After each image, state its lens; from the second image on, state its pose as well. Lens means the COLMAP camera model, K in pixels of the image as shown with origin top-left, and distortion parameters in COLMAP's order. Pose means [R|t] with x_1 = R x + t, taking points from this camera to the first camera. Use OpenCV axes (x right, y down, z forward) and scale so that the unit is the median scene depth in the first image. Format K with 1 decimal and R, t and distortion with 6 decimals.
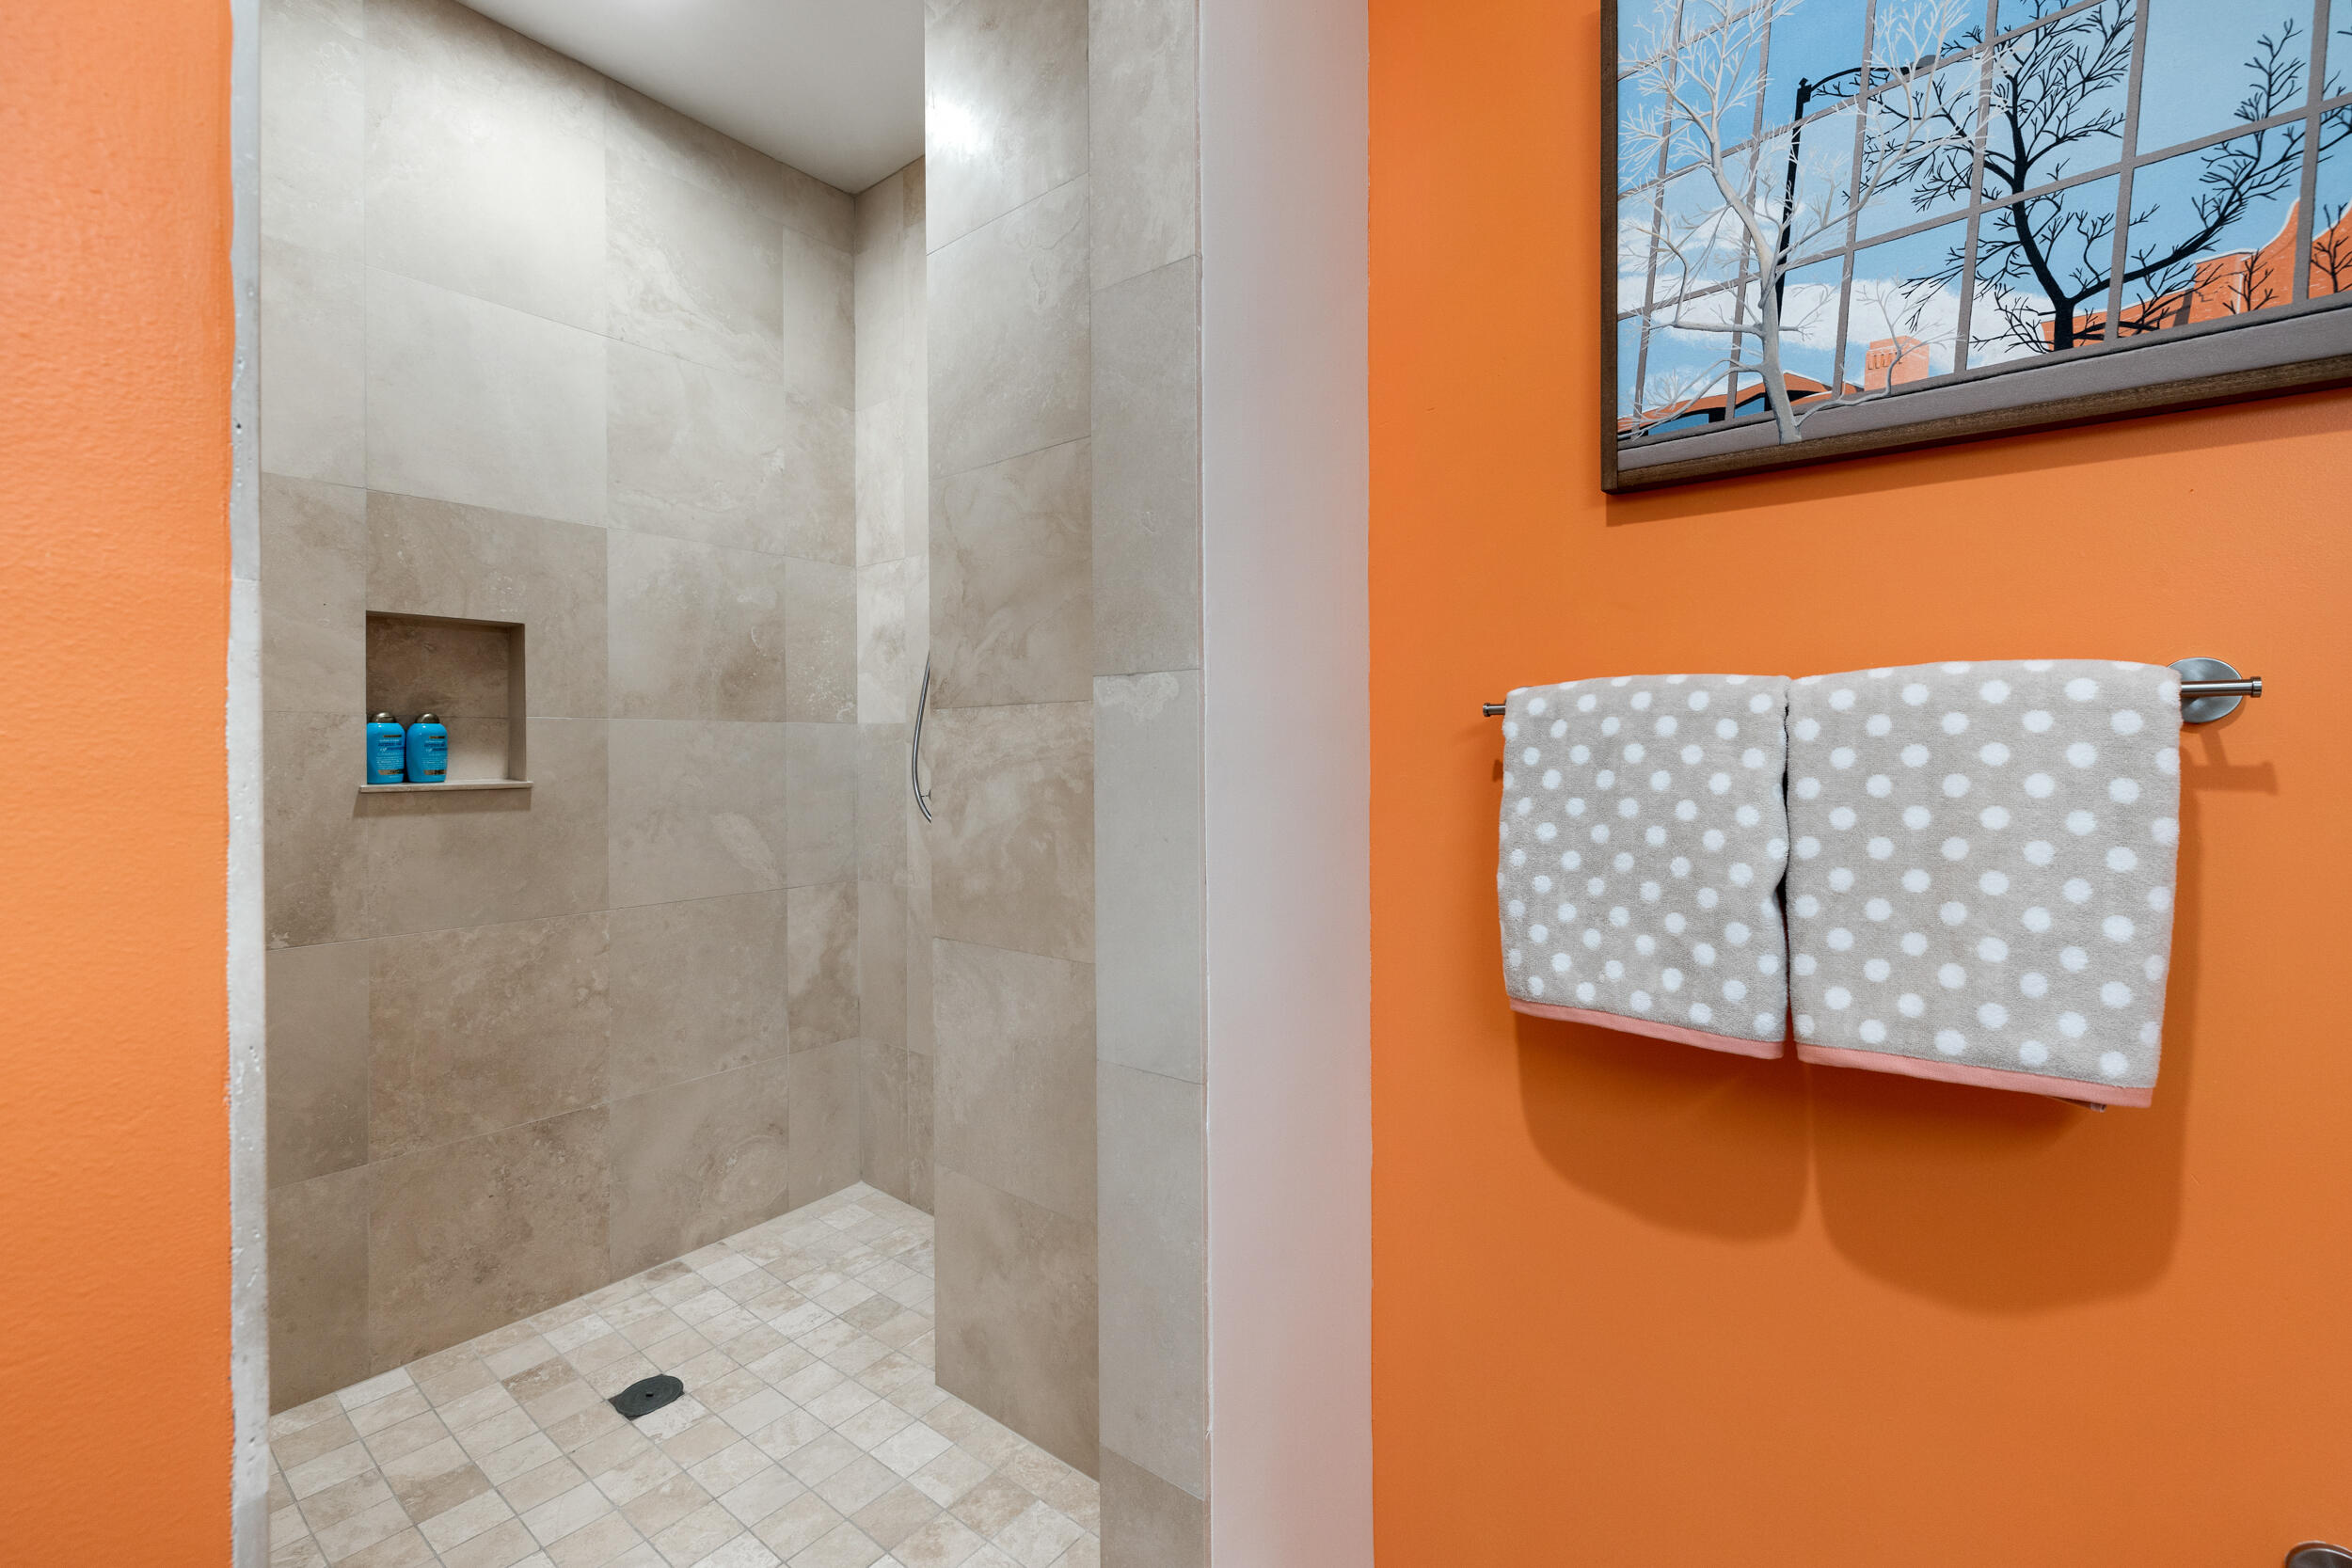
lens RADIAL K [[1021.0, 0, 1176.9], [0, 1021.0, 747.0], [0, 0, 1]] dist [0.000706, 0.000493]
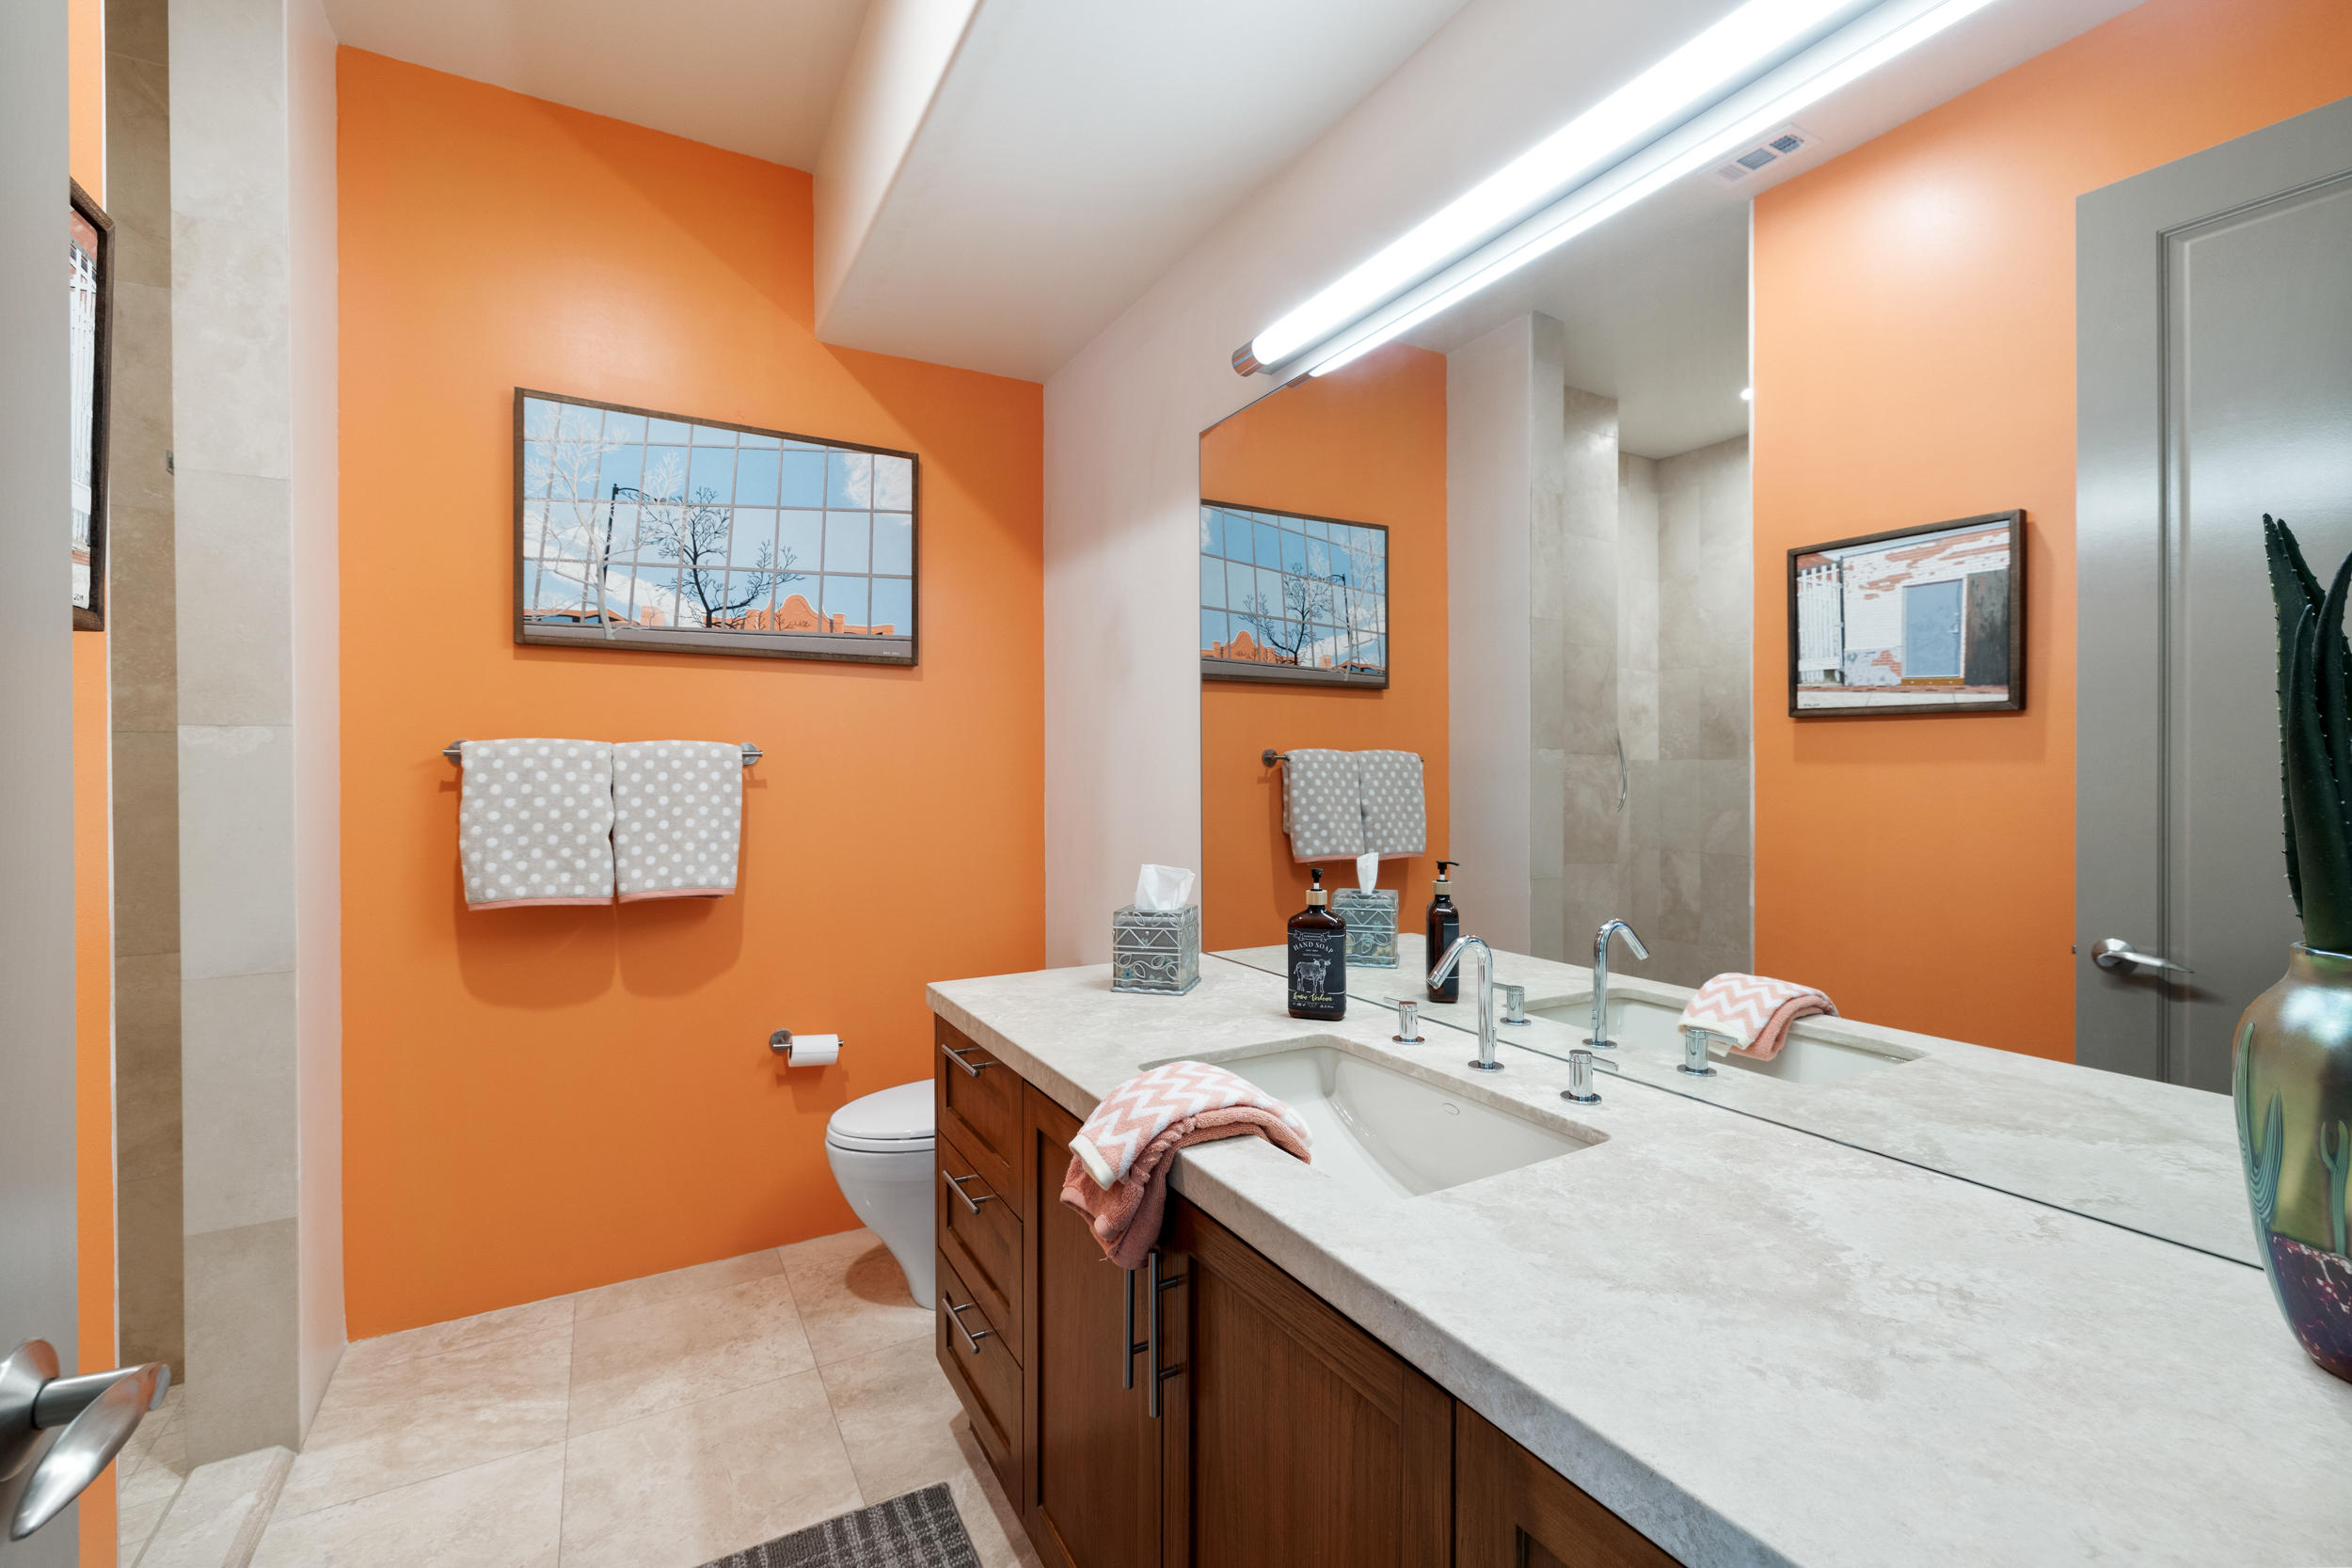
lens RADIAL K [[1021.0, 0, 1178.1], [0, 1021.0, 776.0], [0, 0, 1]] dist [0.000706, 0.000493]
pose [[0.380240, 0.000632, 0.924888, -1.096461], [0.001177, 0.999999, -0.001167, 0.011101], [-0.924887, 0.001533, 0.380239, -1.111592]]
